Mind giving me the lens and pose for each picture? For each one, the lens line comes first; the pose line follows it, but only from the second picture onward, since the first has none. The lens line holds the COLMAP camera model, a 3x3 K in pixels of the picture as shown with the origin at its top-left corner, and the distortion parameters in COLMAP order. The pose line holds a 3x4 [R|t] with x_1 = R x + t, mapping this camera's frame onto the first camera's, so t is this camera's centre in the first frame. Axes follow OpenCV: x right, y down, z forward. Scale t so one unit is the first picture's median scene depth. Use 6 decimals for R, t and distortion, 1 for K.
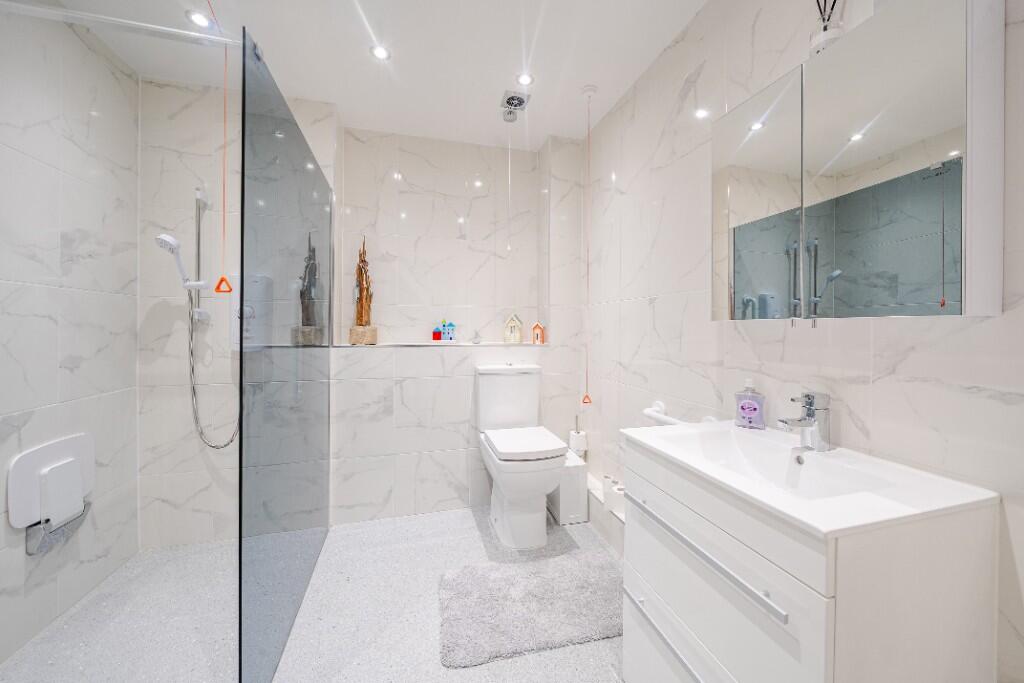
lens RADIAL K [[371.6, 0, 511.3], [0, 371.6, 326.5], [0, 0, 1]] dist [0.000368, 0.000028]
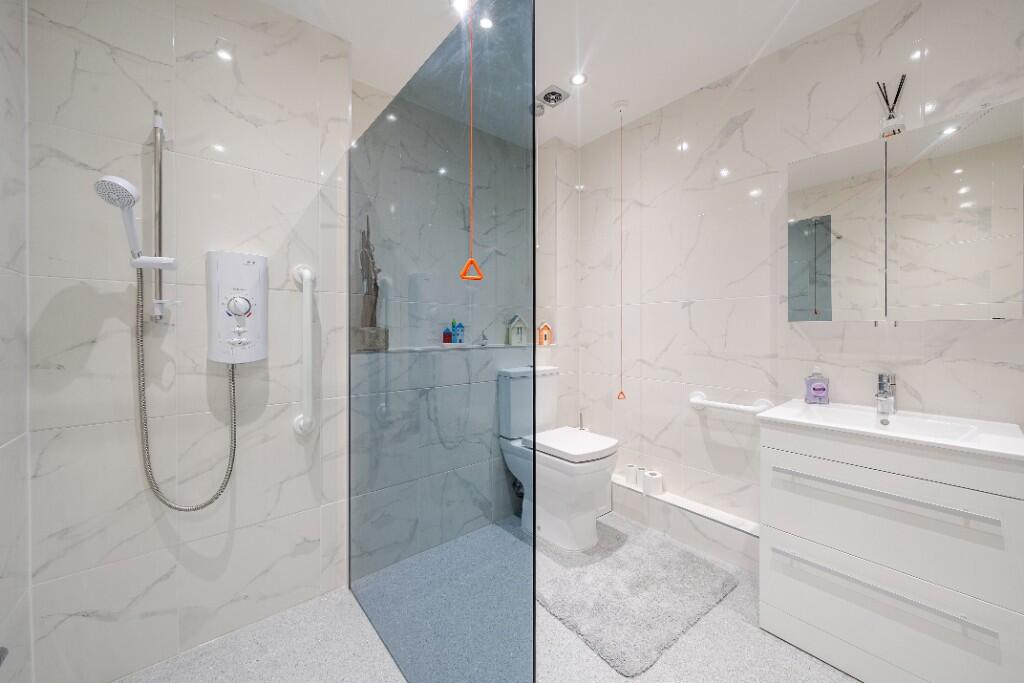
lens RADIAL K [[378.8, 0, 513.6], [0, 378.8, 328.5], [0, 0, 1]] dist [-0.001508, -0.000079]
pose [[0.908292, -0.001651, 0.418333, -0.552757], [0.001564, 0.999999, 0.000553, 0.003001], [-0.418334, 0.000152, 0.908293, 0.147937]]
